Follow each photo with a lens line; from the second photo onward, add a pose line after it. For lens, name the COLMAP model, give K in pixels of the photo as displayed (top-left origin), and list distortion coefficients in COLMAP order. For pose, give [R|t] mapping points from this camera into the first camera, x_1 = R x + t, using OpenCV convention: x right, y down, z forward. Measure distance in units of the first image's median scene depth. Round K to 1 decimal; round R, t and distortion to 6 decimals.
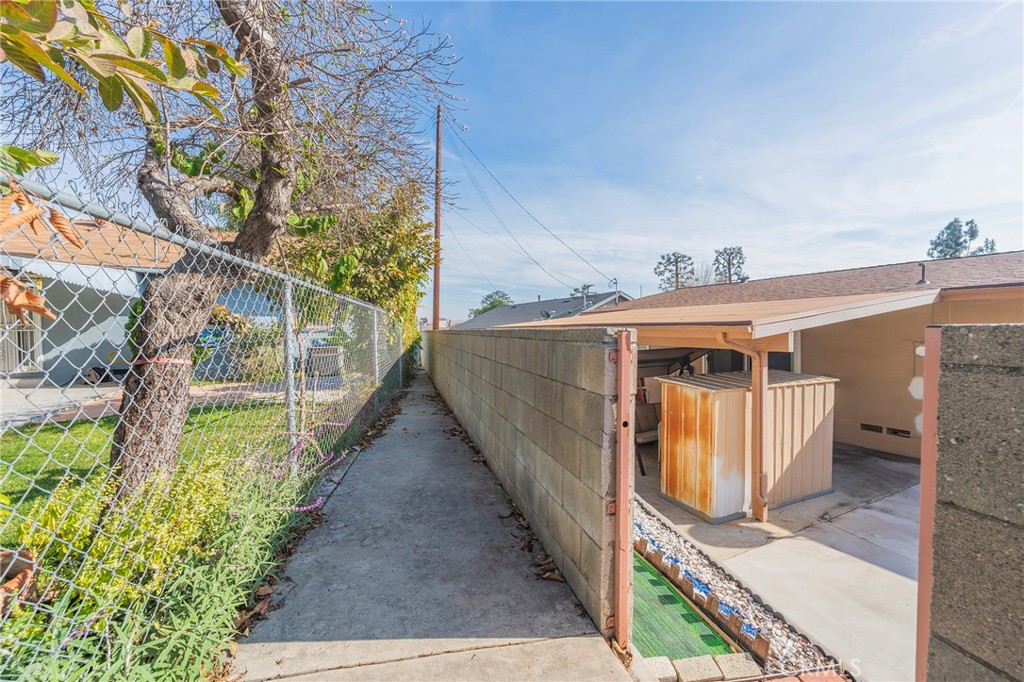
lens RADIAL K [[411.2, 0, 513.2], [0, 411.2, 341.7], [0, 0, 1]] dist [-0.000505, -0.000476]
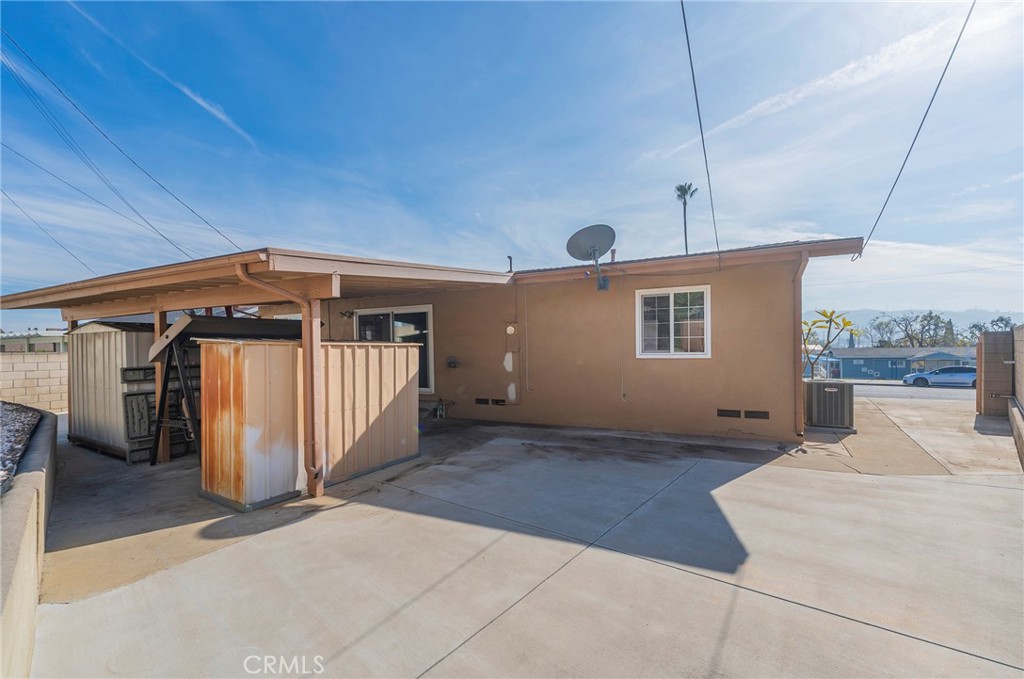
lens RADIAL K [[418.3, 0, 511.8], [0, 418.3, 354.8], [0, 0, 1]] dist [-0.001050, -0.000272]
pose [[0.807041, -0.006991, 0.590453, 0.426809], [0.018253, 0.999747, -0.013111, 0.161368], [-0.590213, 0.021358, 0.806965, 0.042605]]
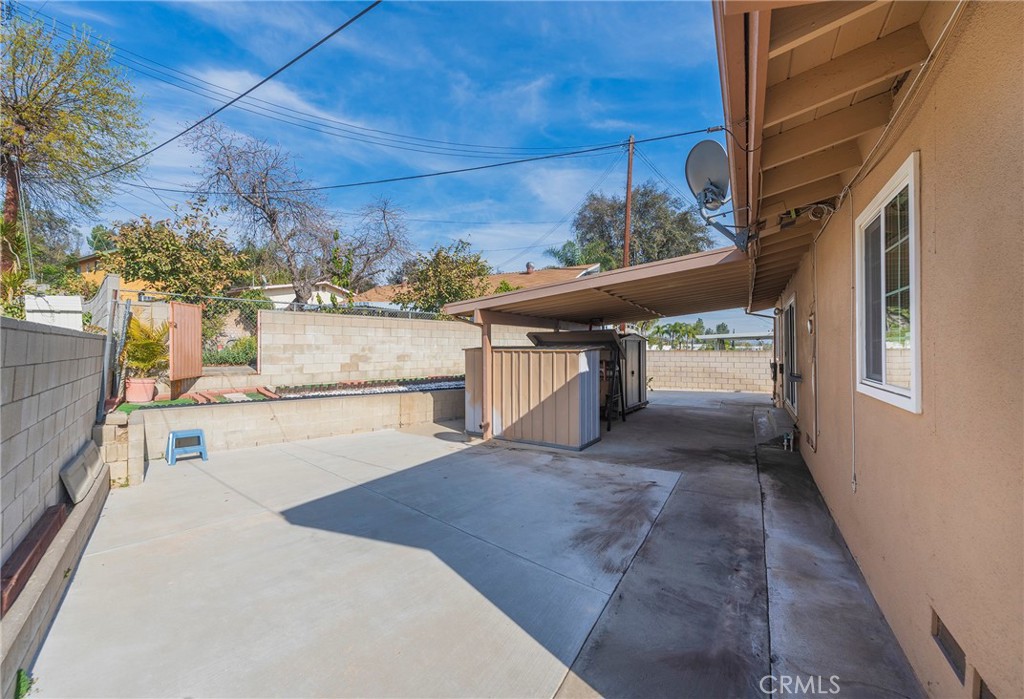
lens RADIAL K [[418.6, 0, 512.0], [0, 418.6, 349.5], [0, 0, 1]] dist [-0.000190, -0.000036]
pose [[0.545362, 0.010965, -0.838129, 1.963050], [-0.015636, 0.999874, 0.002907, 0.106314], [0.838055, 0.011520, 0.545465, 0.254610]]
